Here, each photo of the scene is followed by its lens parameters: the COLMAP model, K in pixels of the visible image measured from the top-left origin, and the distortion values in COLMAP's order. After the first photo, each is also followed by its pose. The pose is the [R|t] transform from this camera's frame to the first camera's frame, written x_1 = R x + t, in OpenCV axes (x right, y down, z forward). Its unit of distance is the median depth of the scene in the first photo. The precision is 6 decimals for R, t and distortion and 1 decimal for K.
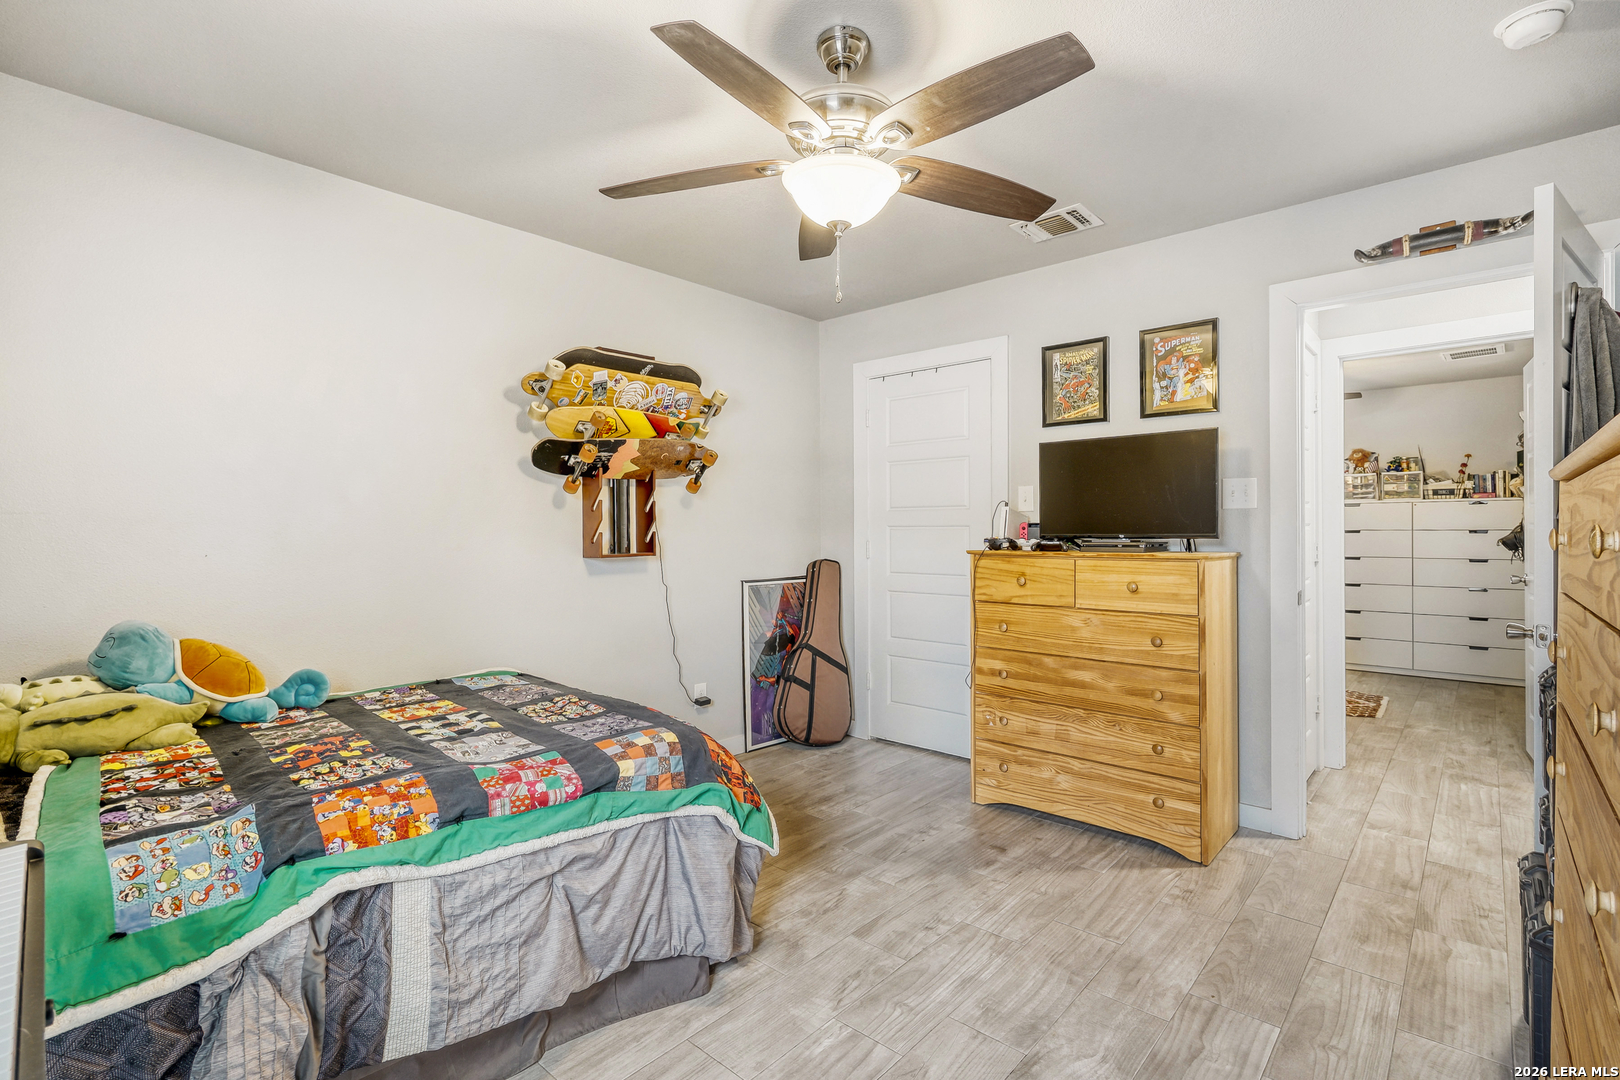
lens RADIAL K [[763.0, 0, 804.9], [0, 763.0, 532.0], [0, 0, 1]] dist [-0.025407, 0.006893]
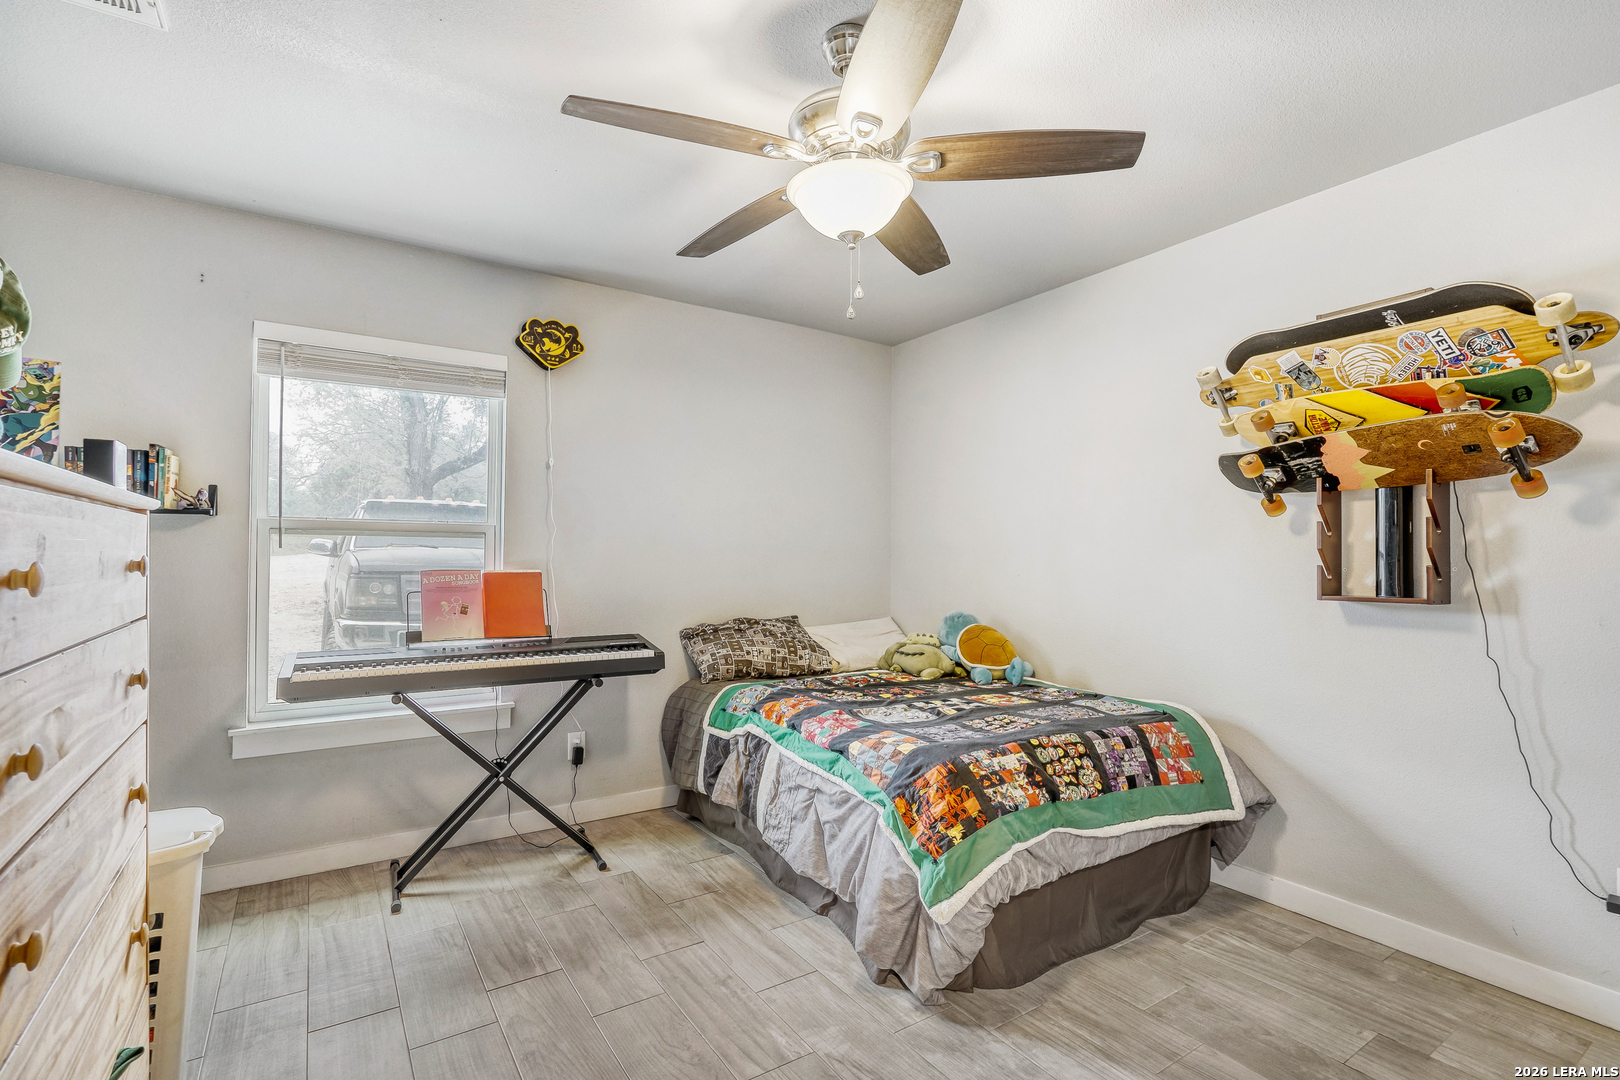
lens RADIAL K [[763.0, 0, 806.5], [0, 763.0, 546.0], [0, 0, 1]] dist [-0.025407, 0.006893]
pose [[-0.274180, -0.011191, -0.961613, 0.581691], [-0.006979, 0.999929, -0.009647, -0.007426], [0.961653, 0.004067, -0.274239, 0.729396]]
